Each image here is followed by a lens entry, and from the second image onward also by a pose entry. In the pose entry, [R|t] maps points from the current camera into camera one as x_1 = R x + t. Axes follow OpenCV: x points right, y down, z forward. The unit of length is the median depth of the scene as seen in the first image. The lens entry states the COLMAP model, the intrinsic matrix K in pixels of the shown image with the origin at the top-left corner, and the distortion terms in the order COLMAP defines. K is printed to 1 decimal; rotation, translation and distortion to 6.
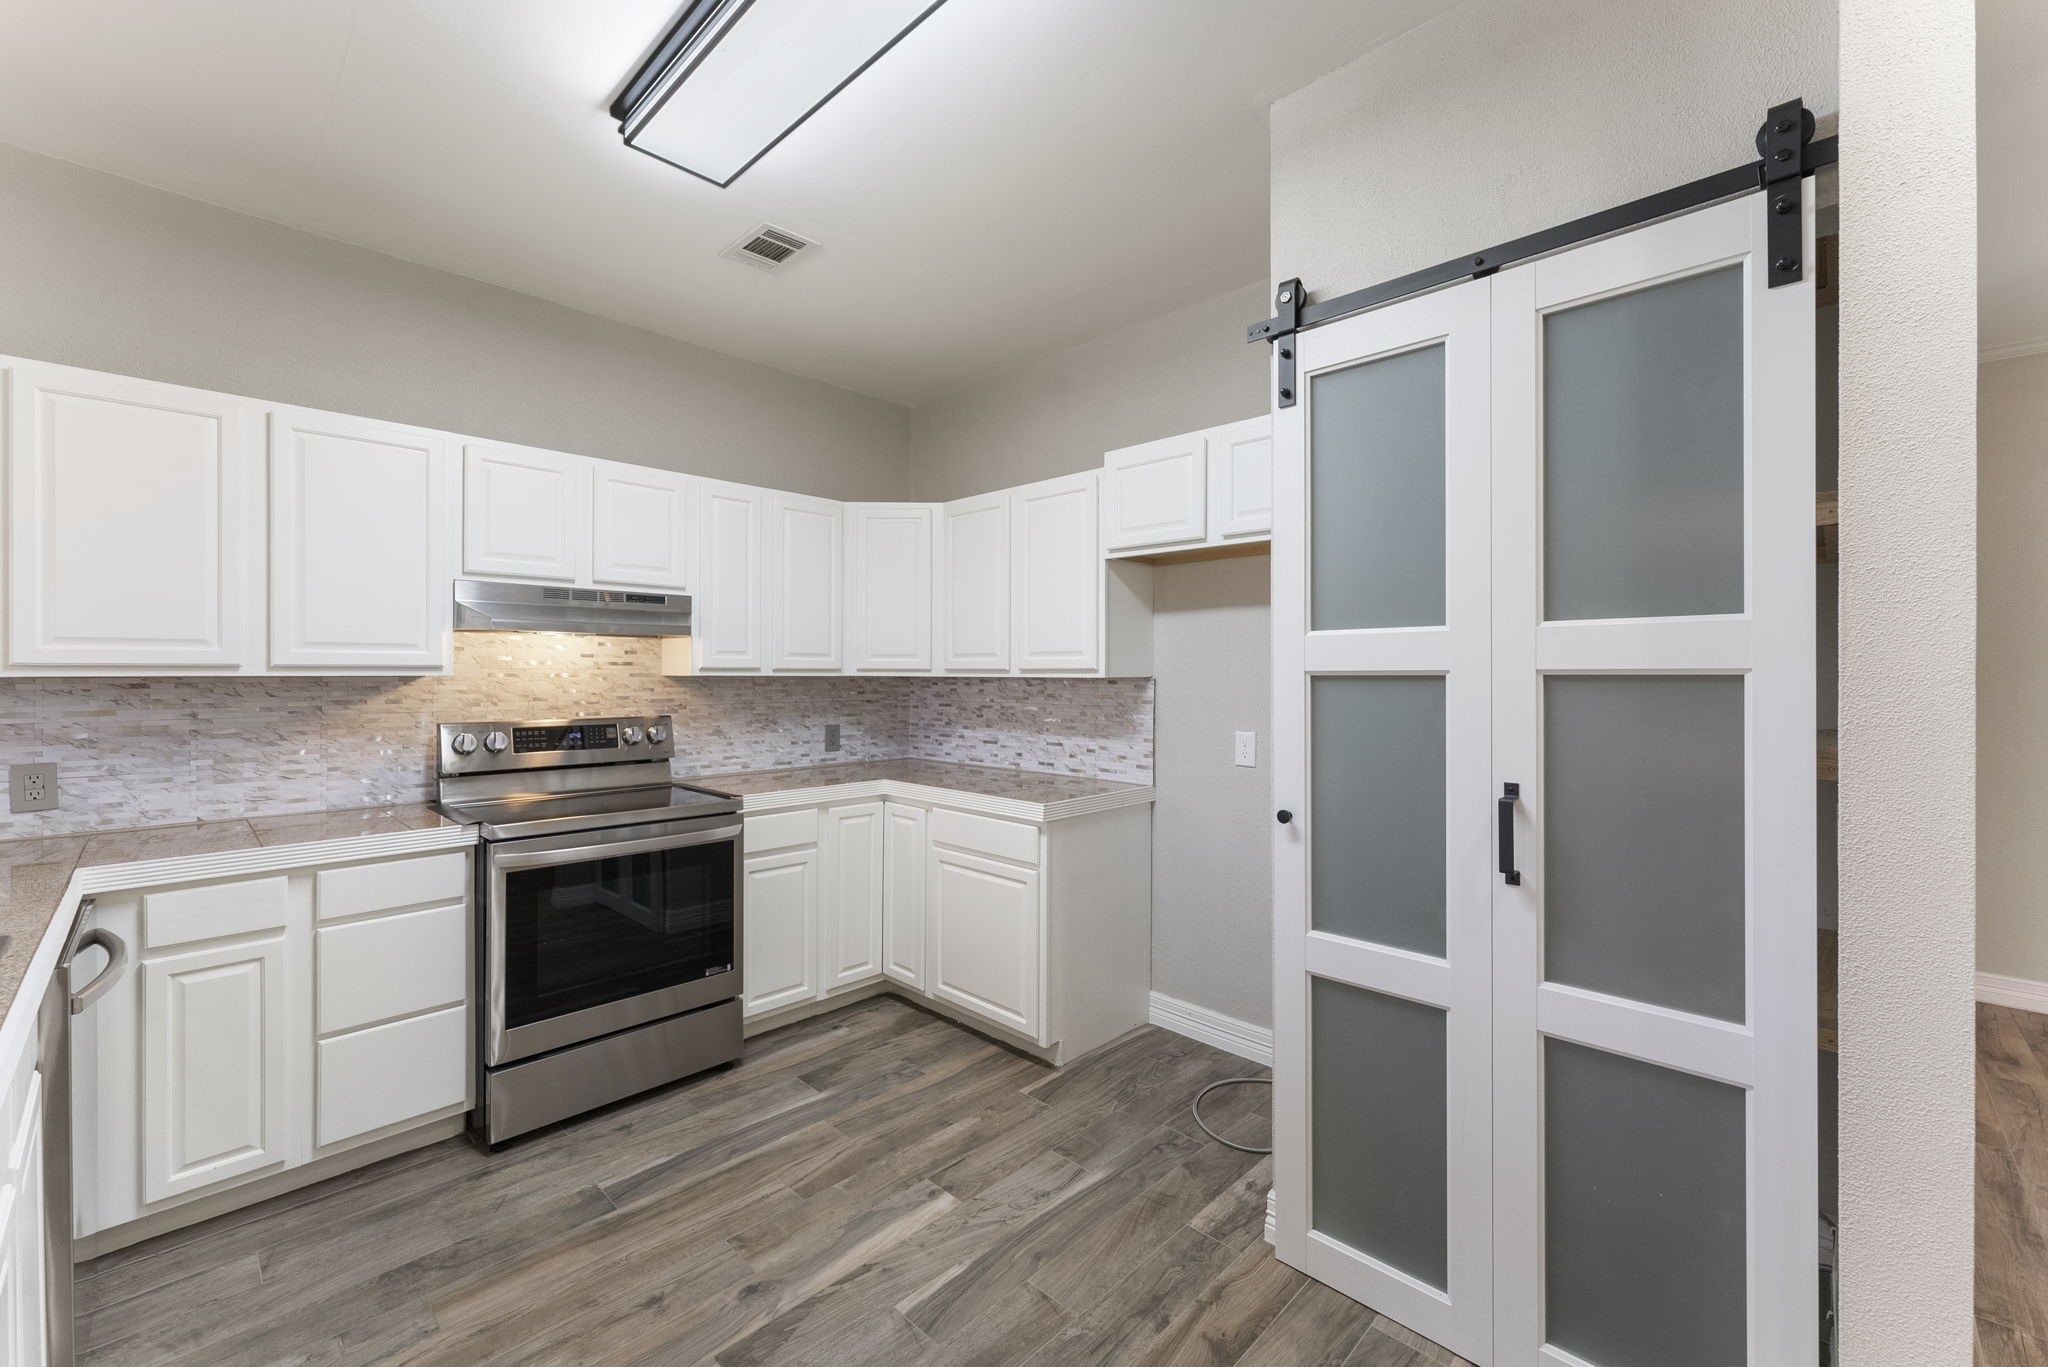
lens RADIAL K [[830.6, 0, 1025.0], [0, 830.6, 674.7], [0, 0, 1]] dist [-0.001103, 0.000078]
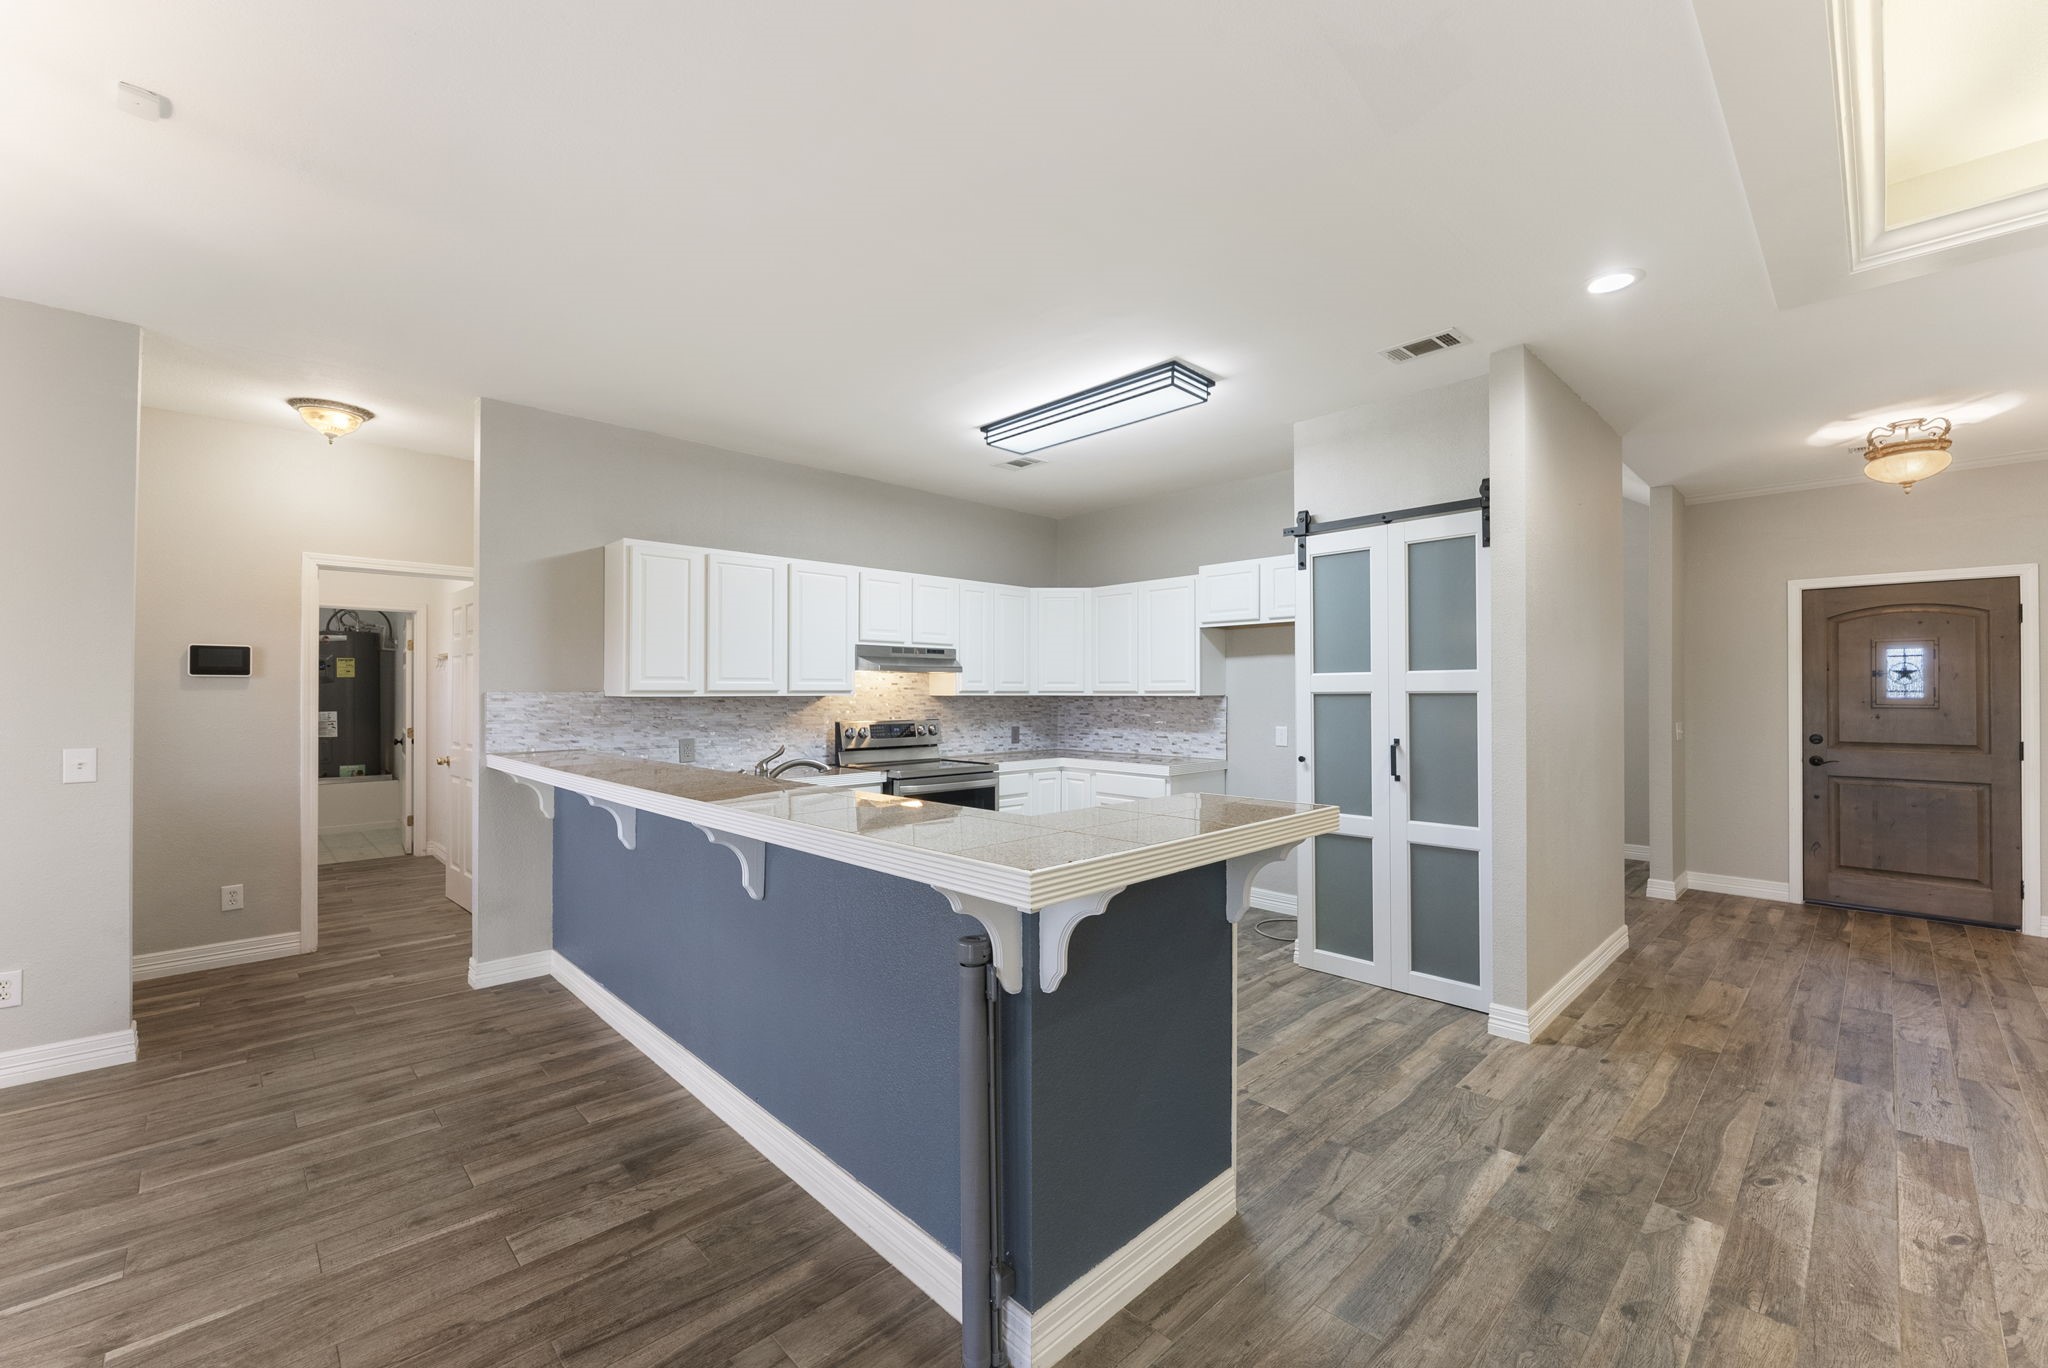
lens RADIAL K [[830.6, 0, 1033.4], [0, 830.6, 690.4], [0, 0, 1]] dist [-0.001103, 0.000078]
pose [[0.999747, -0.002857, -0.022296, -0.243516], [0.002734, 0.999981, -0.005542, 0.001256], [0.022311, 0.005480, 0.999736, -0.850857]]
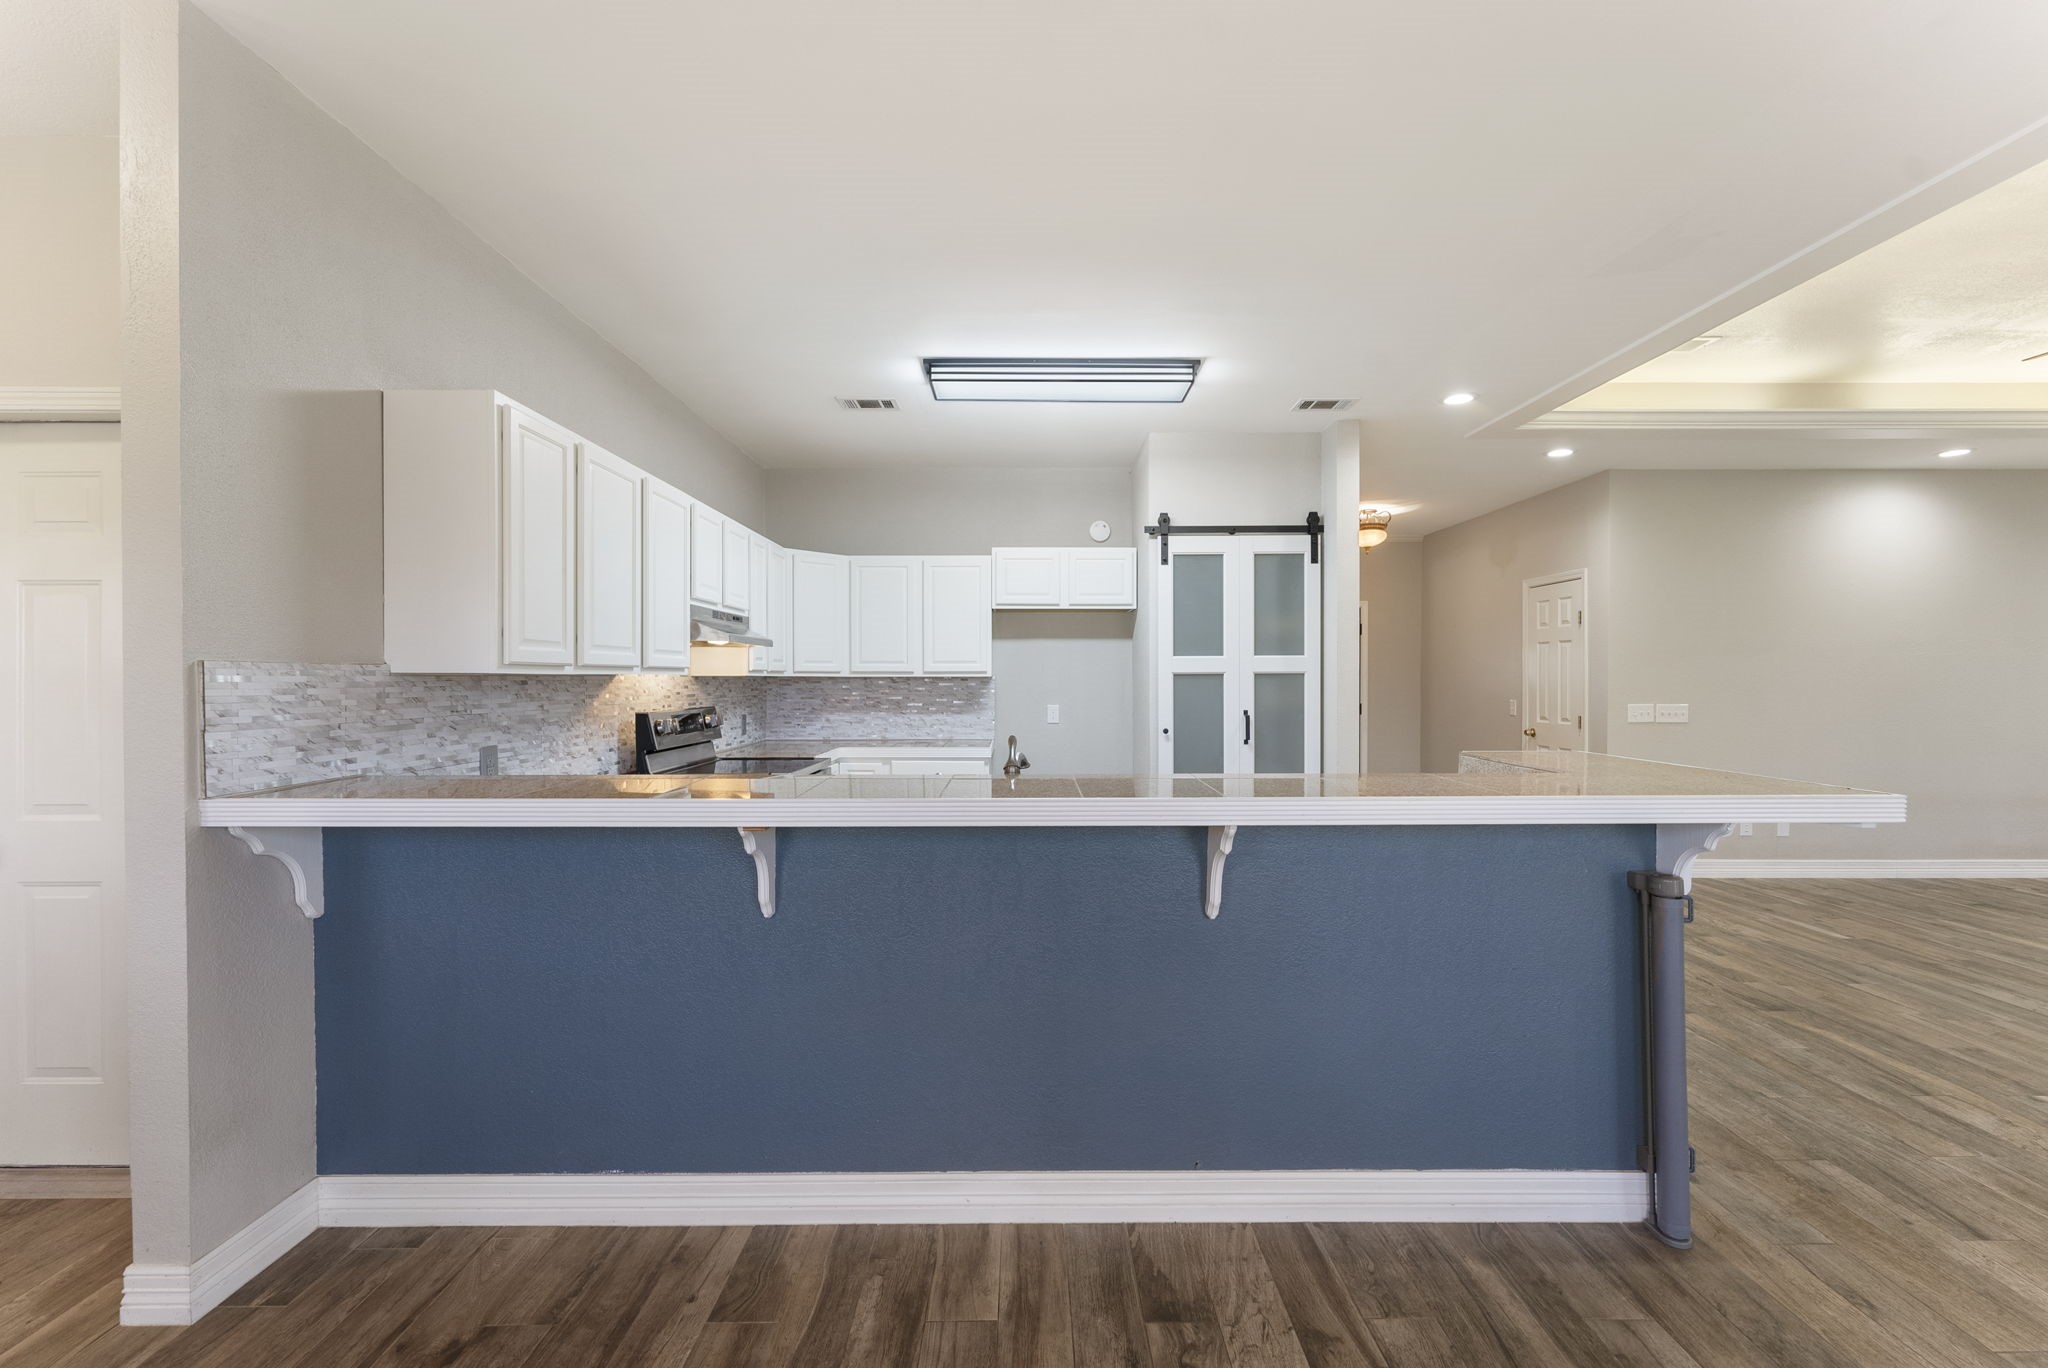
lens RADIAL K [[830.6, 0, 1032.6], [0, 830.6, 692.0], [0, 0, 1]] dist [-0.001103, 0.000078]
pose [[0.713067, -0.013730, 0.700962, -1.221258], [0.003382, 0.999864, 0.016143, 0.009238], [-0.701088, -0.009140, 0.713016, -0.348614]]
